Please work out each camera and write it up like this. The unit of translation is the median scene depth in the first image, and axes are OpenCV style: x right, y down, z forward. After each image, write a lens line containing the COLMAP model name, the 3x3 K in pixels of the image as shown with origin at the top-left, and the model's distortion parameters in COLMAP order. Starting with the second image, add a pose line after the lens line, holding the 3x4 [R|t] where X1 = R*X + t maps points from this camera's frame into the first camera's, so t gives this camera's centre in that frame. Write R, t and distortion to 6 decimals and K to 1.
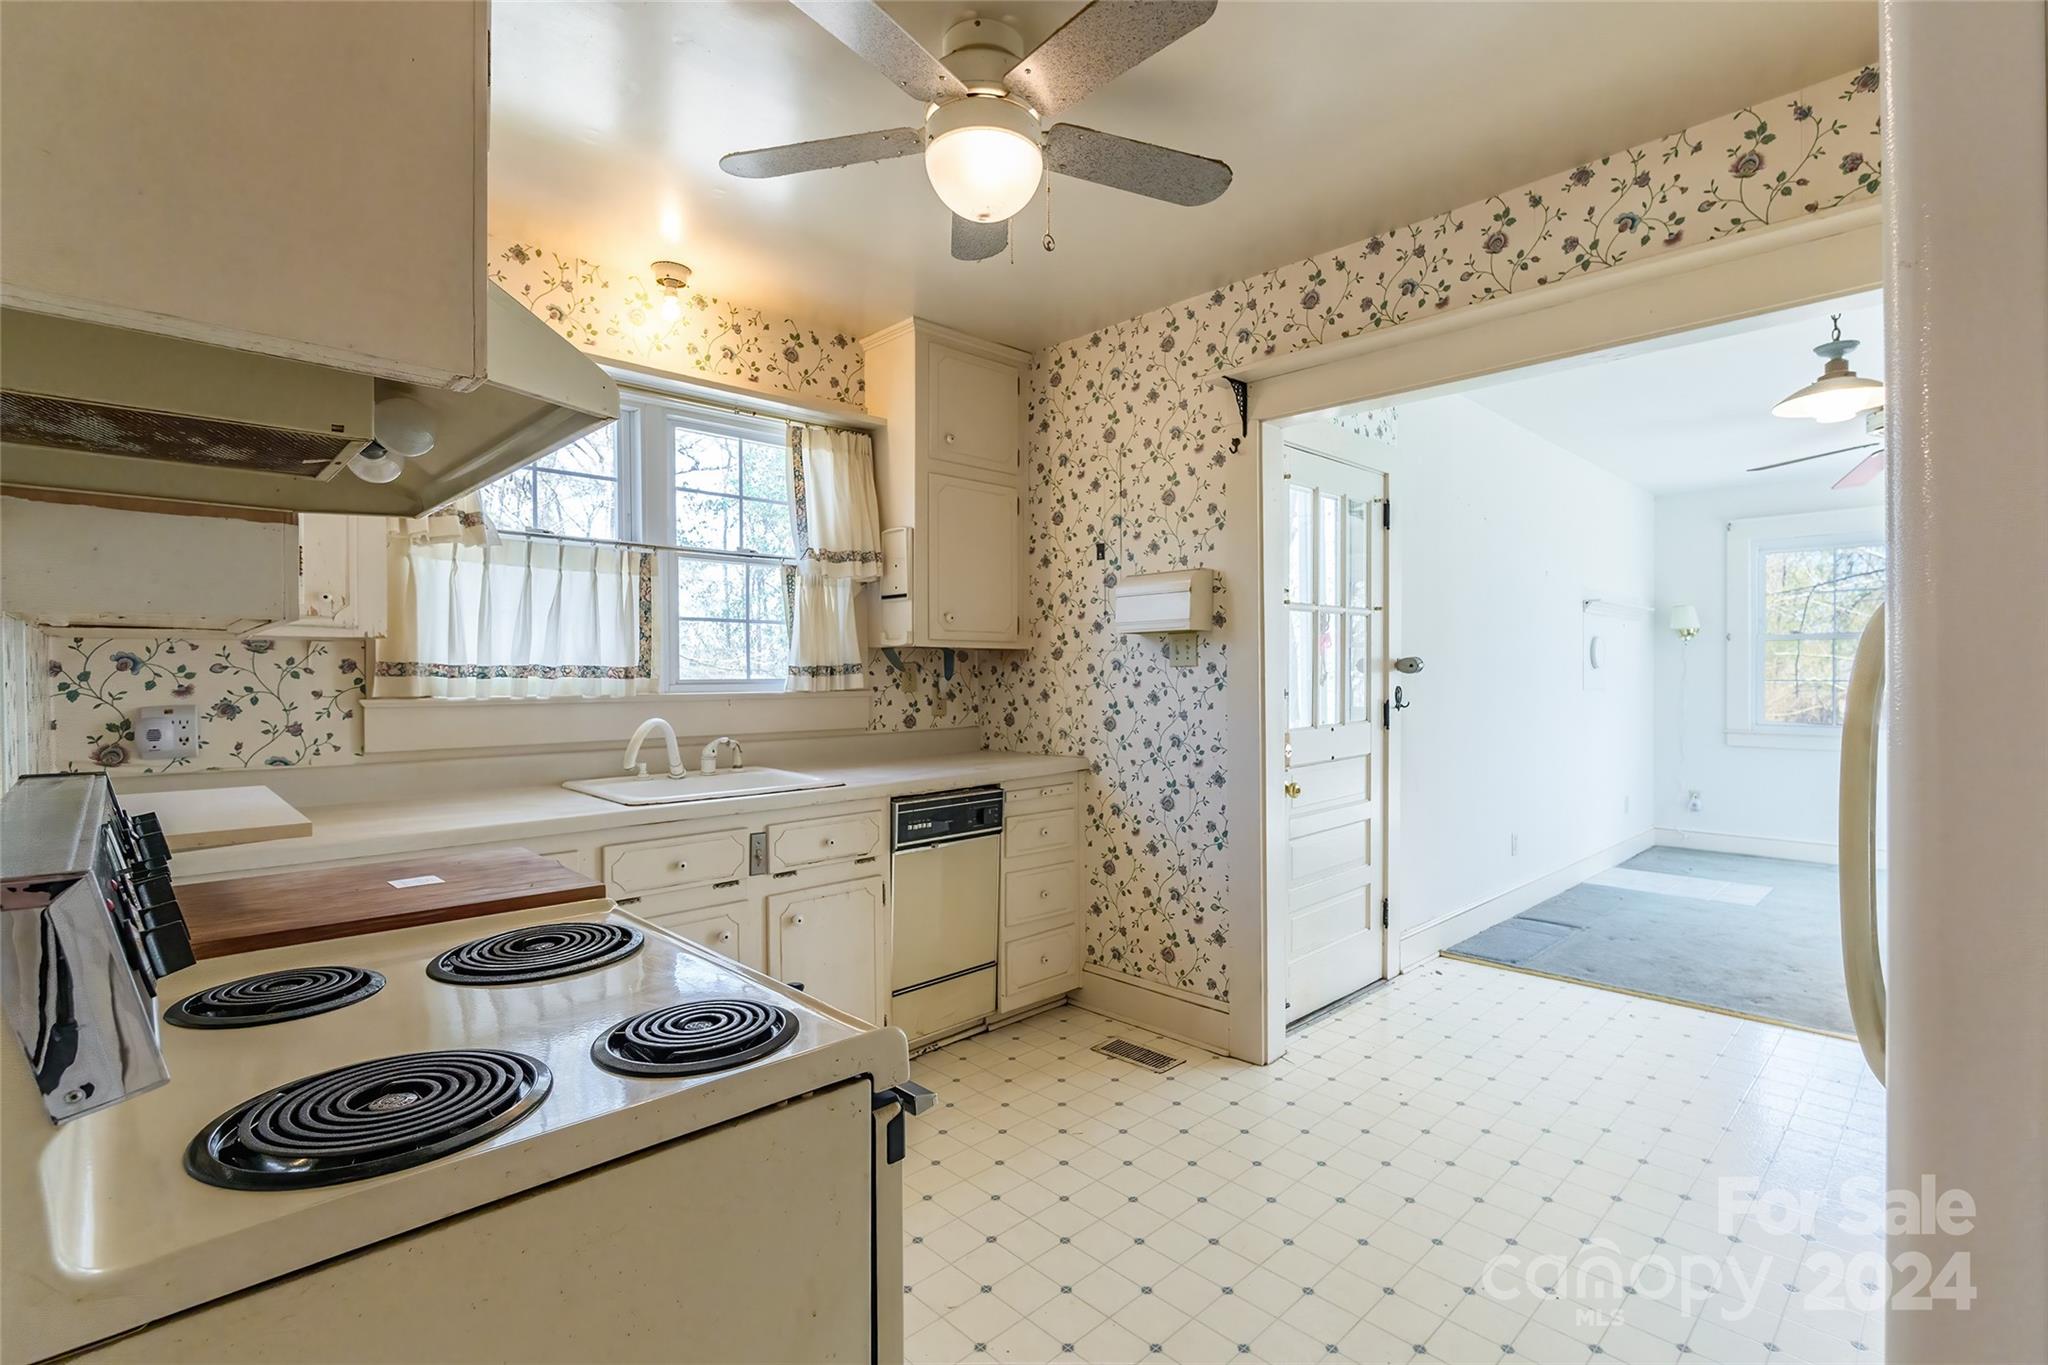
lens RADIAL K [[965.8, 0, 1013.1], [0, 965.8, 677.3], [0, 0, 1]] dist [-0.006873, -0.000365]
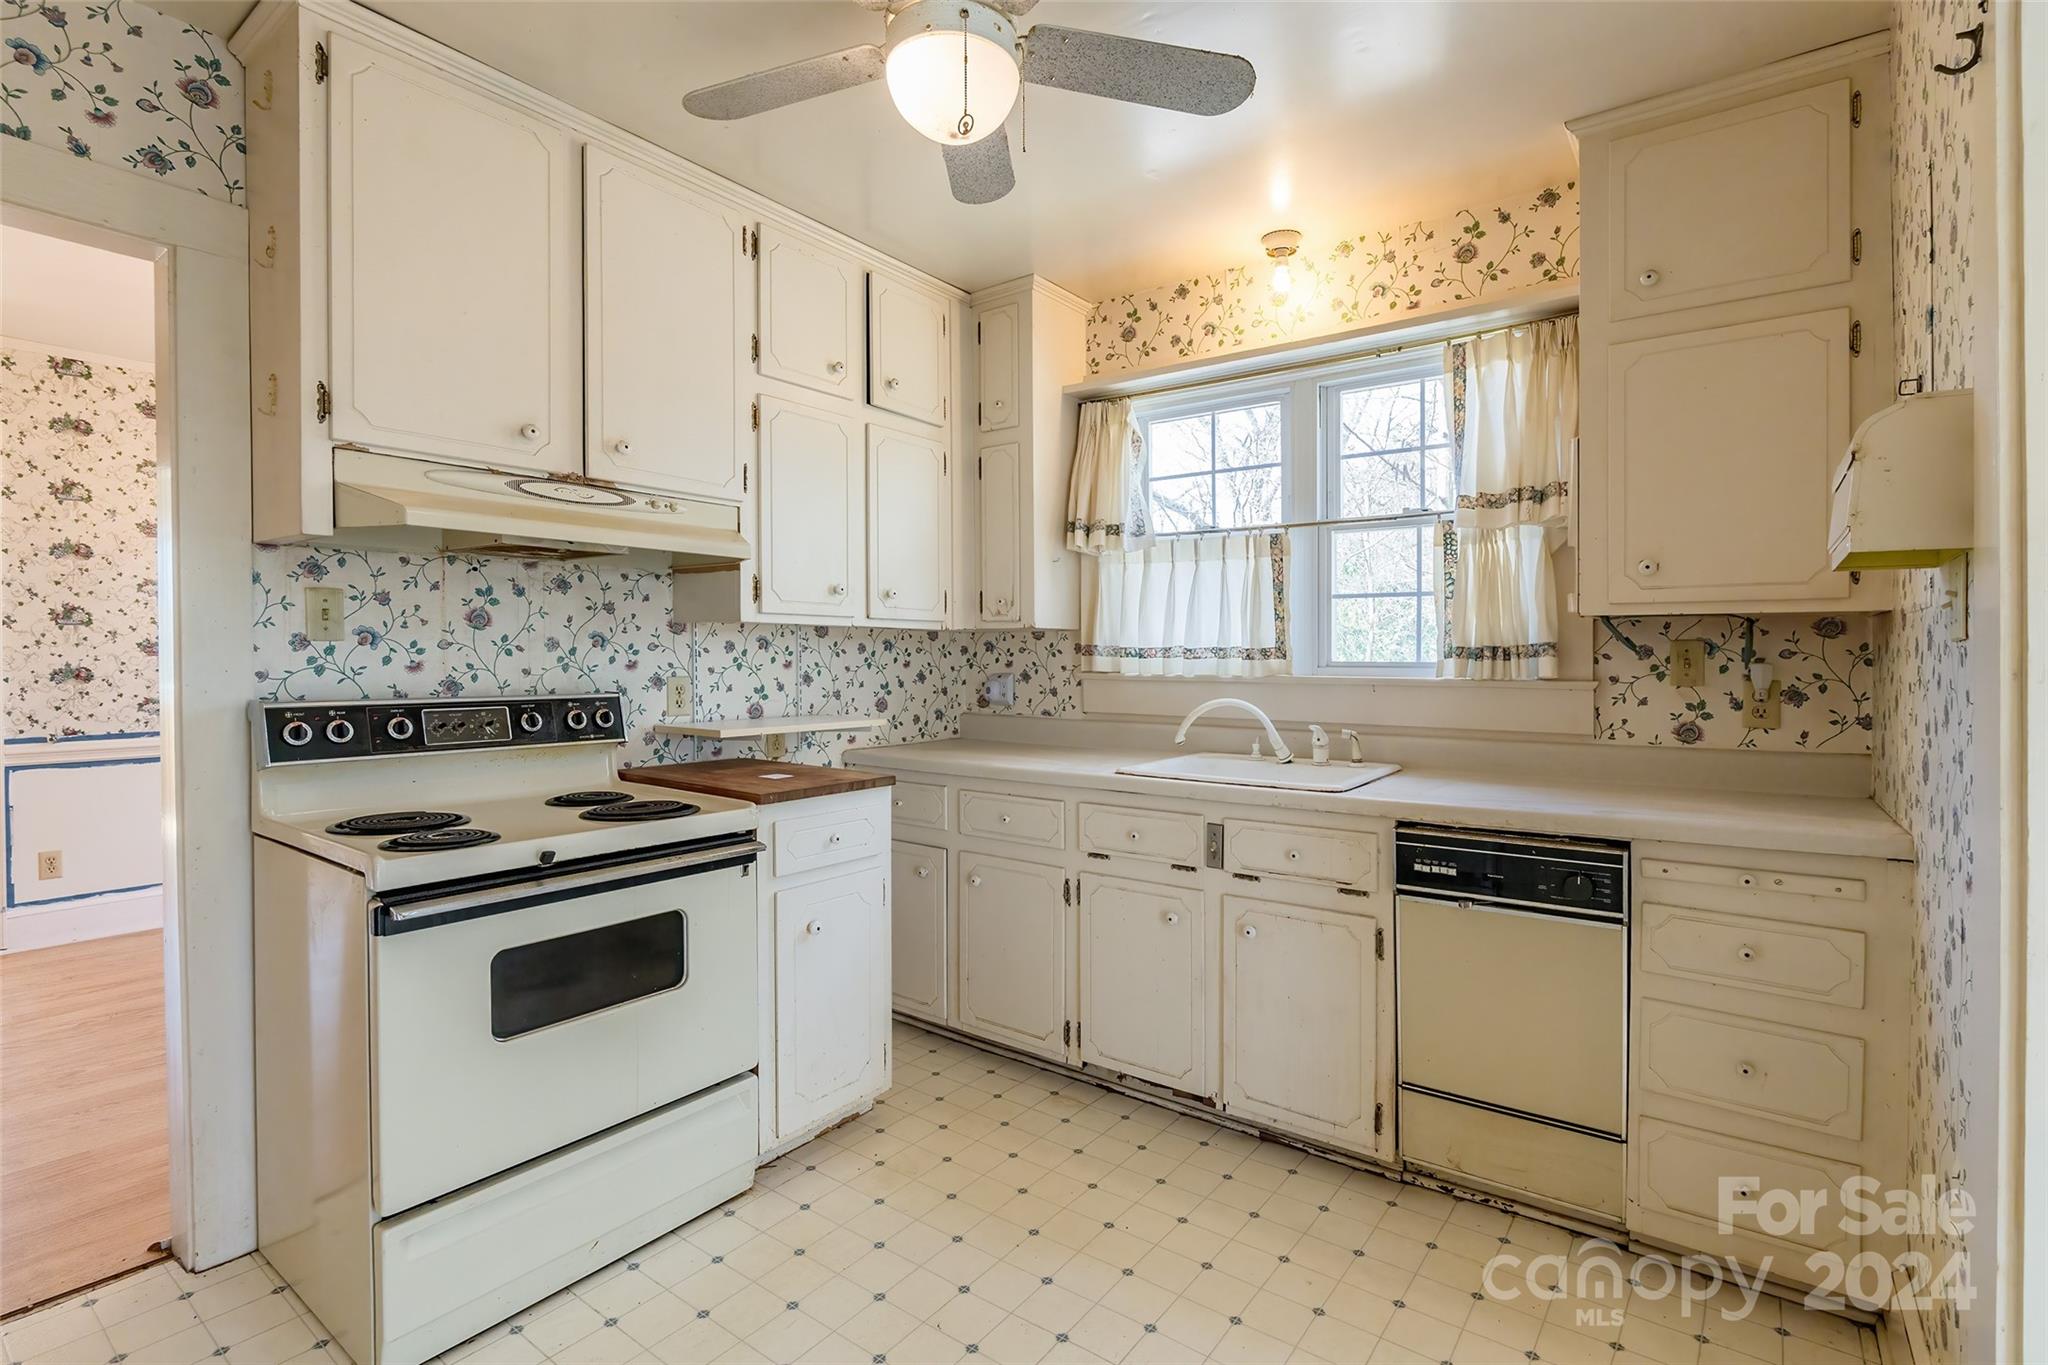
lens RADIAL K [[935.0, 0, 1015.0], [0, 935.0, 665.3], [0, 0, 1]] dist [-0.002136, -0.000072]
pose [[0.171651, 0.013255, -0.985069, 0.525496], [-0.009773, 0.999883, 0.011751, -0.001862], [0.985109, 0.007610, 0.171760, 0.570880]]
